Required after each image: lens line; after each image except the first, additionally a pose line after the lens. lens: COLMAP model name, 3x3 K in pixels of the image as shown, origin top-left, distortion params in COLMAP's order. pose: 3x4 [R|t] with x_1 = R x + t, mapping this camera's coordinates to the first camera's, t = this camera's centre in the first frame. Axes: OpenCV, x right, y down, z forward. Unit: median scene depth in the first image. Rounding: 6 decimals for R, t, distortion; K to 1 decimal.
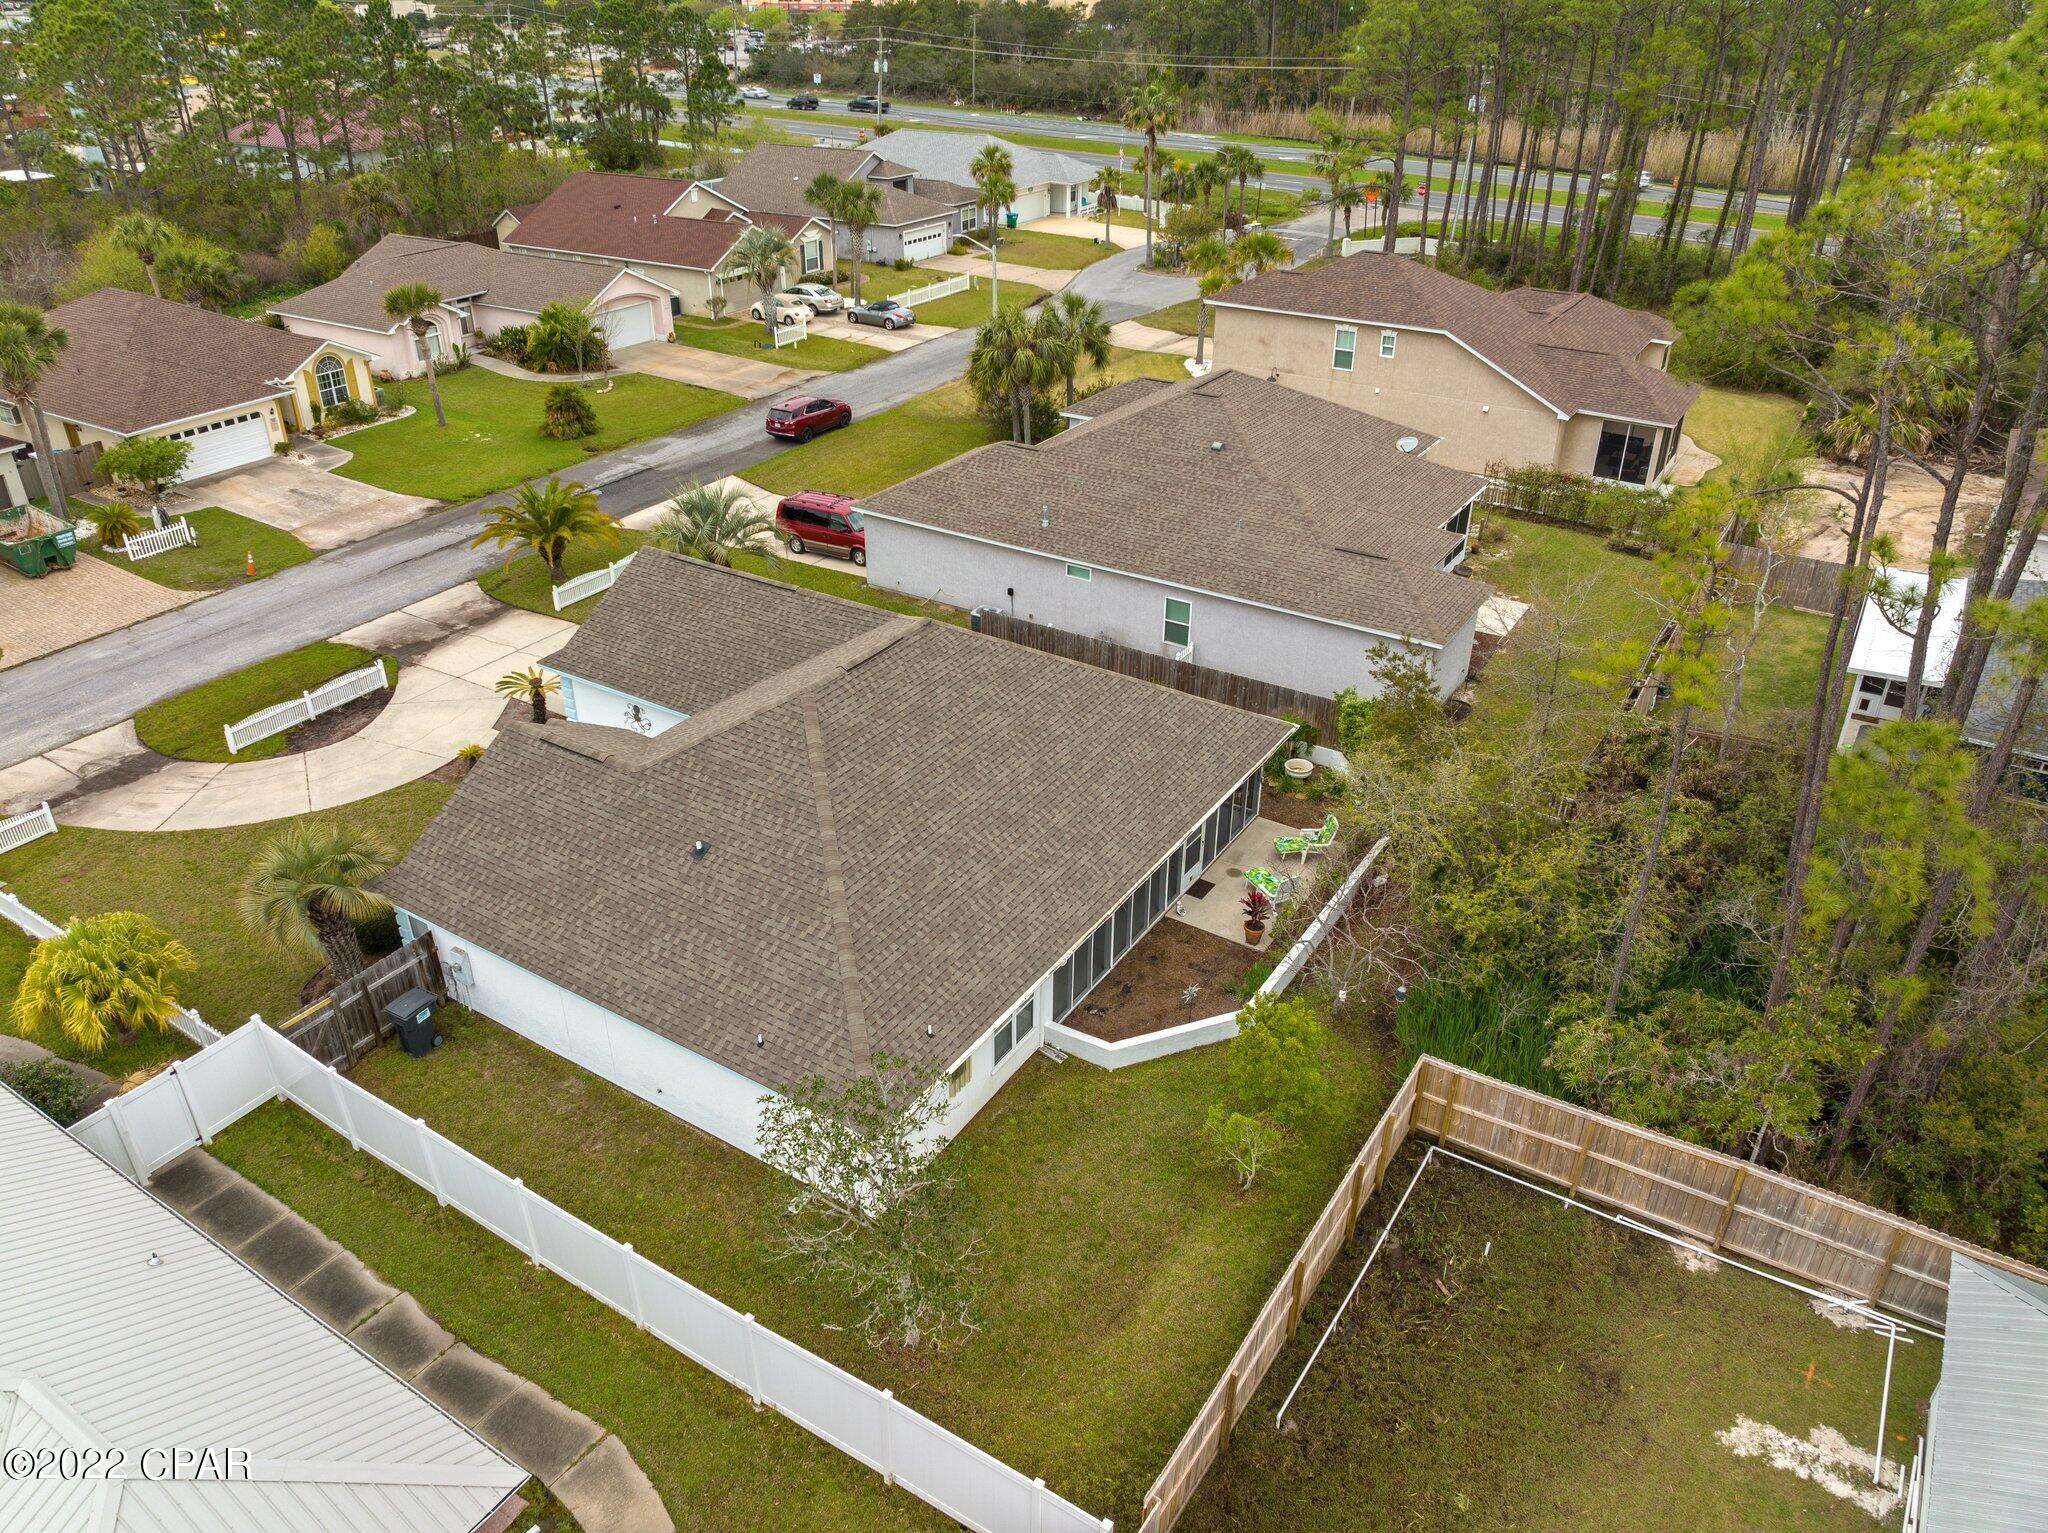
lens RADIAL K [[1436.5, 0, 1024.0], [0, 1436.5, 766.5], [0, 0, 1]] dist [-0.037969, 0.002253]
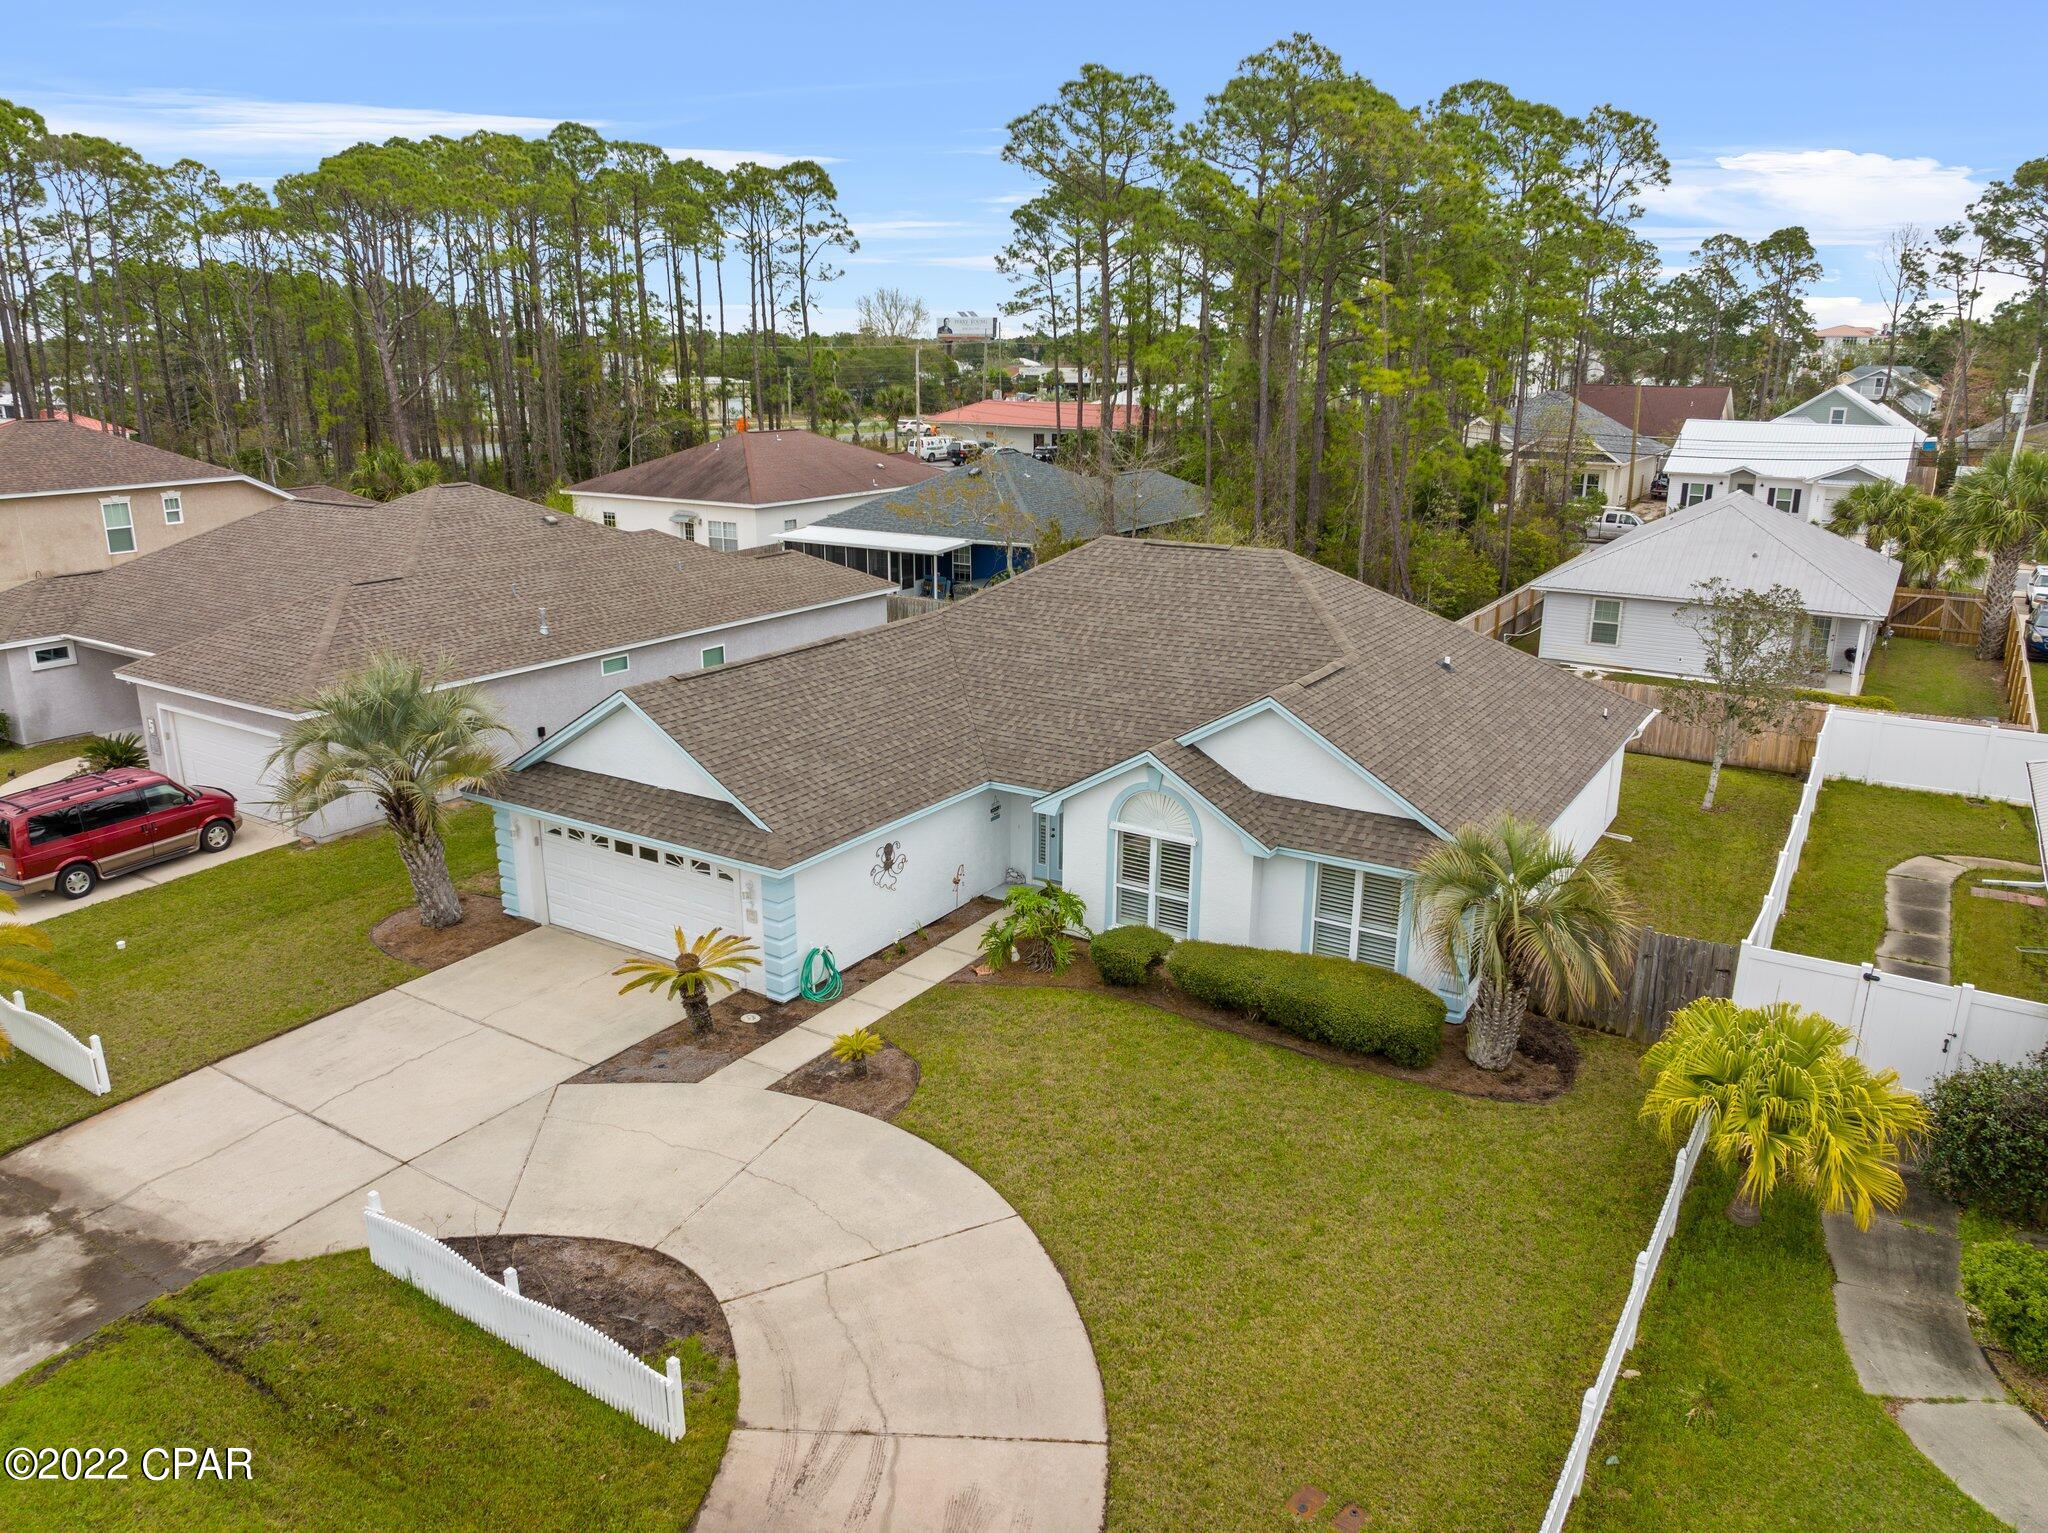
lens RADIAL K [[1426.6, 0, 1024.0], [0, 1426.6, 766.5], [0, 0, 1]] dist [-0.033038, -0.004514]
pose [[0.003972, -0.279947, 0.960007, -0.702494], [0.491638, 0.836526, 0.241904, -0.157816], [-0.870791, 0.471015, 0.140955, 0.662184]]
